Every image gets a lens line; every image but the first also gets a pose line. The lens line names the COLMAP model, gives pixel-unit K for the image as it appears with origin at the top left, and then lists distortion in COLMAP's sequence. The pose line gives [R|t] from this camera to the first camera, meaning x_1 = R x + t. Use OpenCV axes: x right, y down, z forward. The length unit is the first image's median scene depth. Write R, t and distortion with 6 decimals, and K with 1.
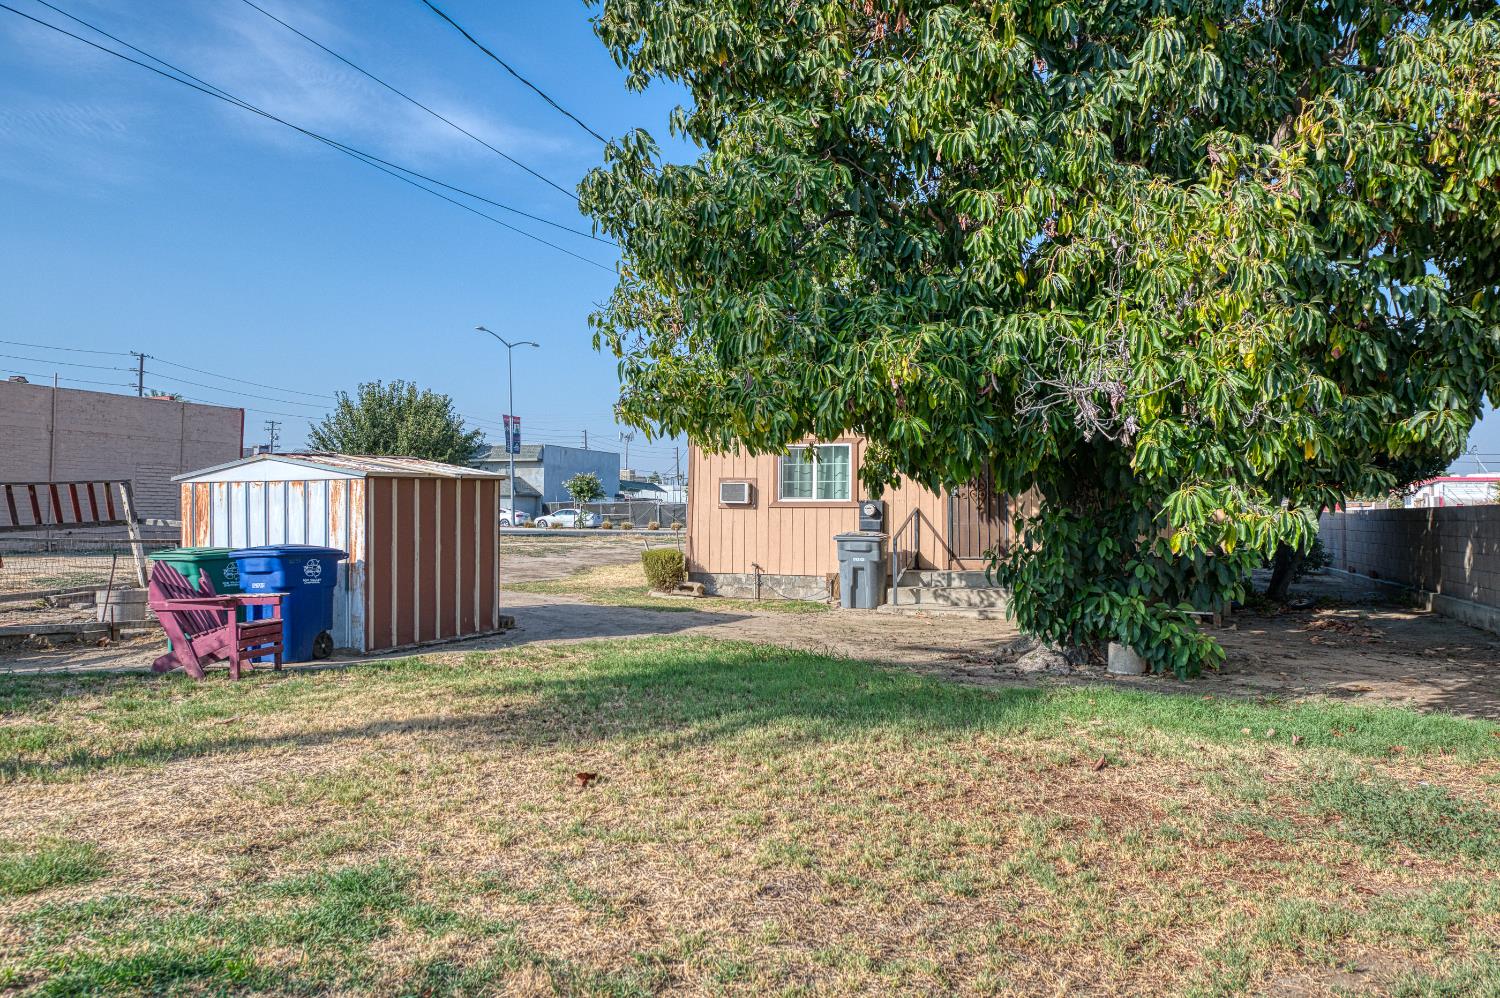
lens RADIAL K [[1009.7, 0, 730.1], [0, 1009.7, 484.5], [0, 0, 1]] dist [0.022482, -0.014340]
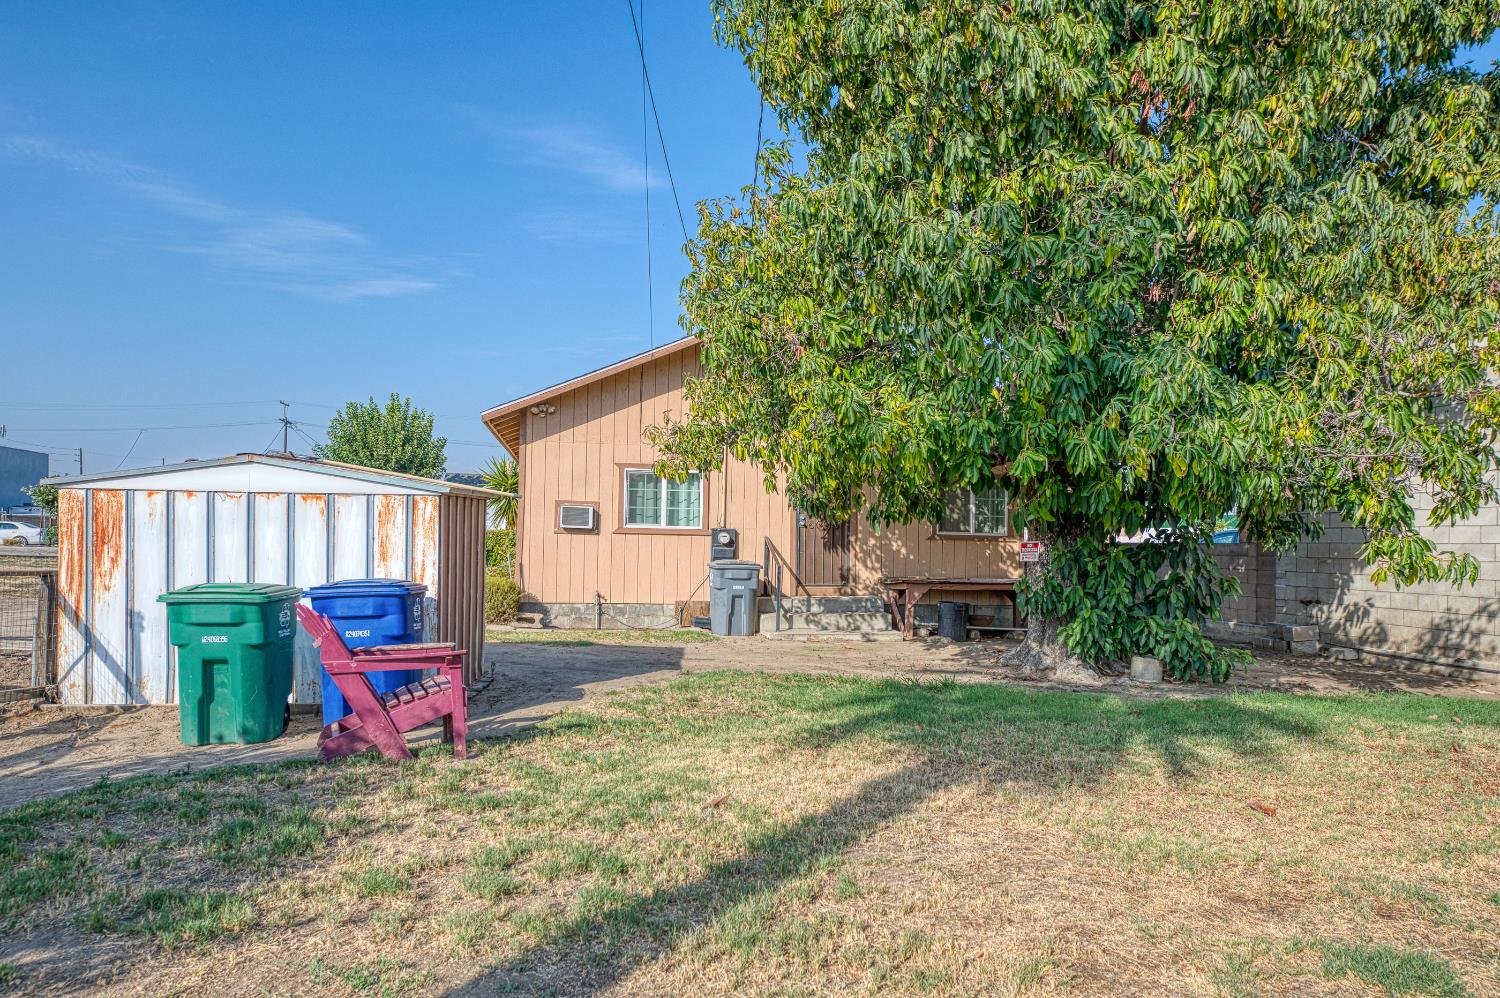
lens RADIAL K [[1009.7, 0, 767.7], [0, 1009.7, 553.6], [0, 0, 1]] dist [0.022482, -0.014340]
pose [[0.848625, 0.007151, 0.528946, -0.380827], [-0.032738, 0.998702, 0.039022, -0.000159], [-0.527980, -0.050431, 0.847758, 0.127437]]
